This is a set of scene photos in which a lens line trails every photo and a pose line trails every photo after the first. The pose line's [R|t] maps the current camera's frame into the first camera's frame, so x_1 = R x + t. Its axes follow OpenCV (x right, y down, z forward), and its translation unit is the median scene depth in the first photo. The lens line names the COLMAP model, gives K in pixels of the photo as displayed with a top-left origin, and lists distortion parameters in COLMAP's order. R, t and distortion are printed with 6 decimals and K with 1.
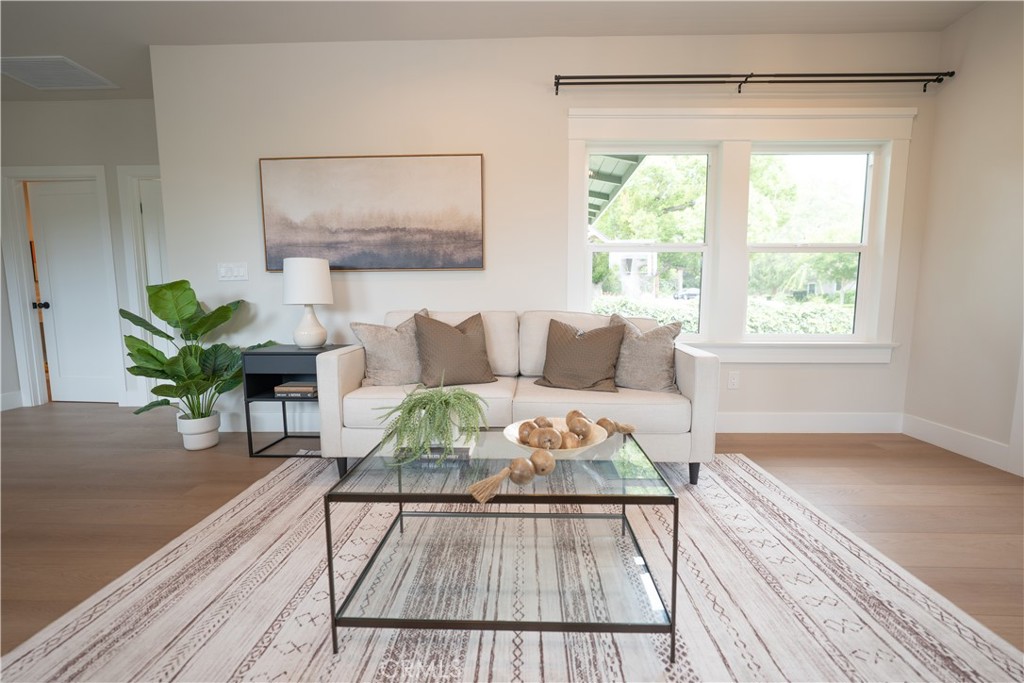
lens RADIAL K [[423.4, 0, 512.0], [0, 423.4, 341.5], [0, 0, 1]] dist [-0.007678, 0.000019]
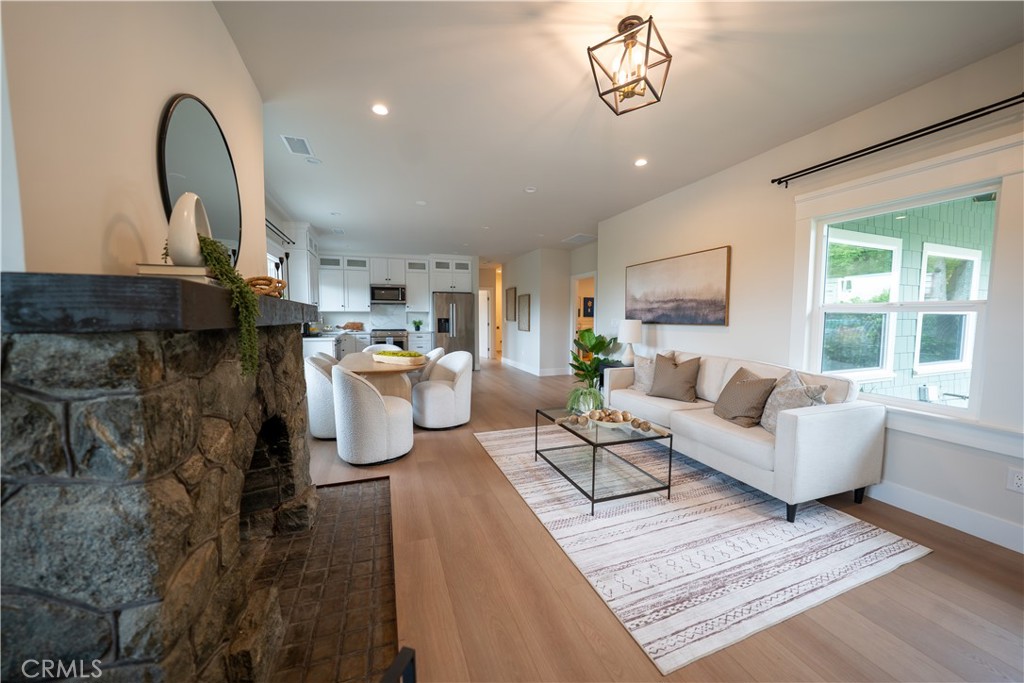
lens RADIAL K [[352.4, 0, 512.0], [0, 352.4, 341.5], [0, 0, 1]] dist [-0.025012, 0.000049]
pose [[0.369440, 0.066421, -0.926878, 0.790227], [-0.096596, 0.994784, 0.032786, -0.093135], [0.924220, 0.077420, 0.373929, -0.090517]]
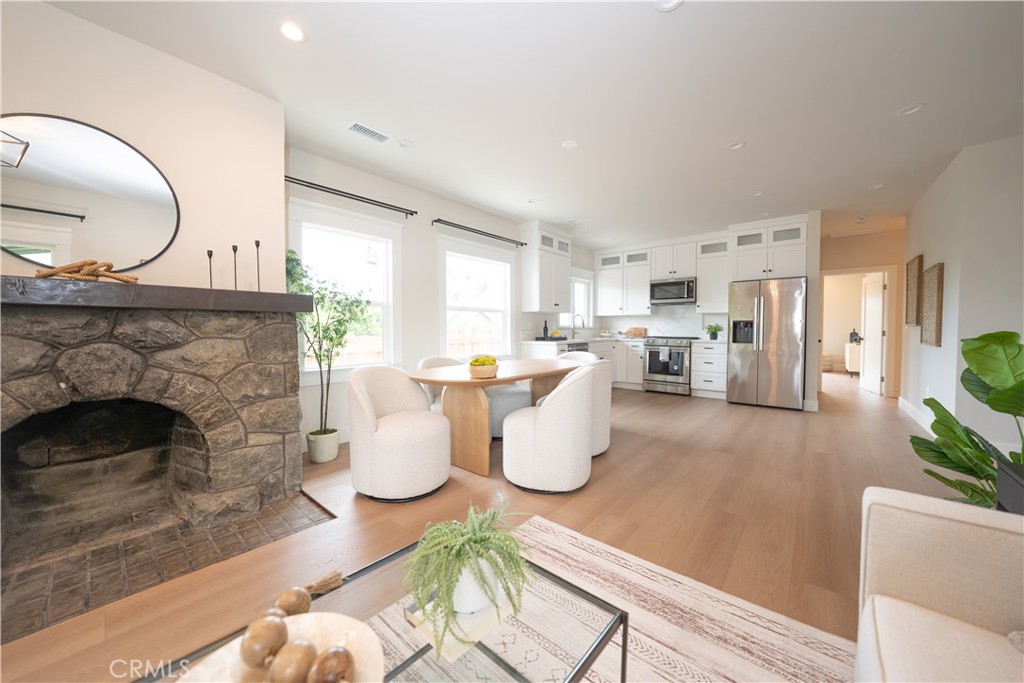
lens RADIAL K [[363.8, 0, 515.8], [0, 363.8, 339.7], [0, 0, 1]] dist [-0.031649, 0.007830]
pose [[-0.616877, 0.026646, -0.786609, 0.118111], [-0.078532, 0.992355, 0.095202, -0.122266], [0.783132, 0.120502, -0.610069, 0.701011]]
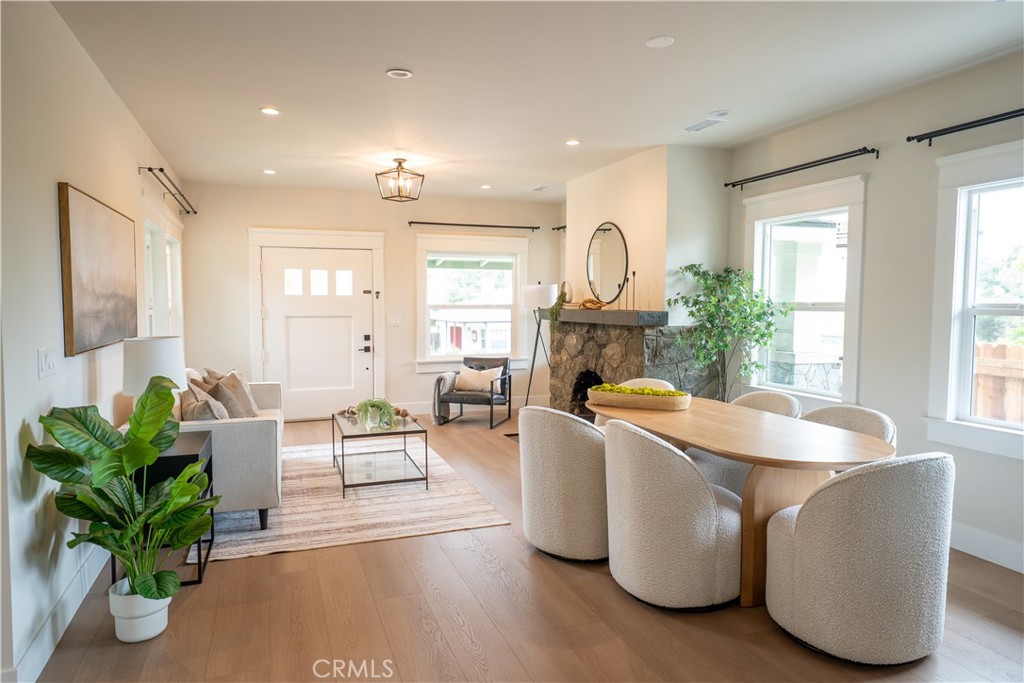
lens RADIAL K [[666.8, 0, 512.0], [0, 666.8, 341.5], [0, 0, 1]] dist [0.049488, 0.000146]
pose [[-0.374534, -0.055527, 0.925549, -1.915224], [0.093553, 0.990848, 0.097302, -0.243706], [-0.922482, 0.123030, -0.365912, 0.819175]]
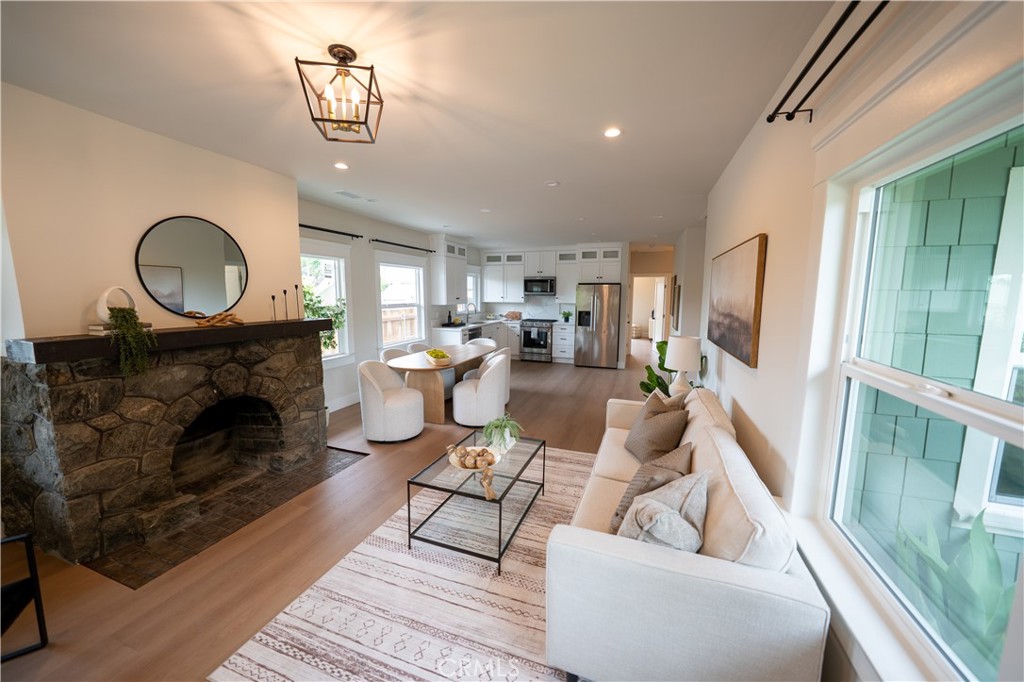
lens RADIAL K [[363.8, 0, 515.8], [0, 363.8, 339.2], [0, 0, 1]] dist [-0.031649, 0.007830]
pose [[-0.295021, 0.117765, -0.948206, 0.792094], [-0.103005, 0.982672, 0.154094, -0.305696], [0.949922, 0.143131, -0.277779, 0.784438]]
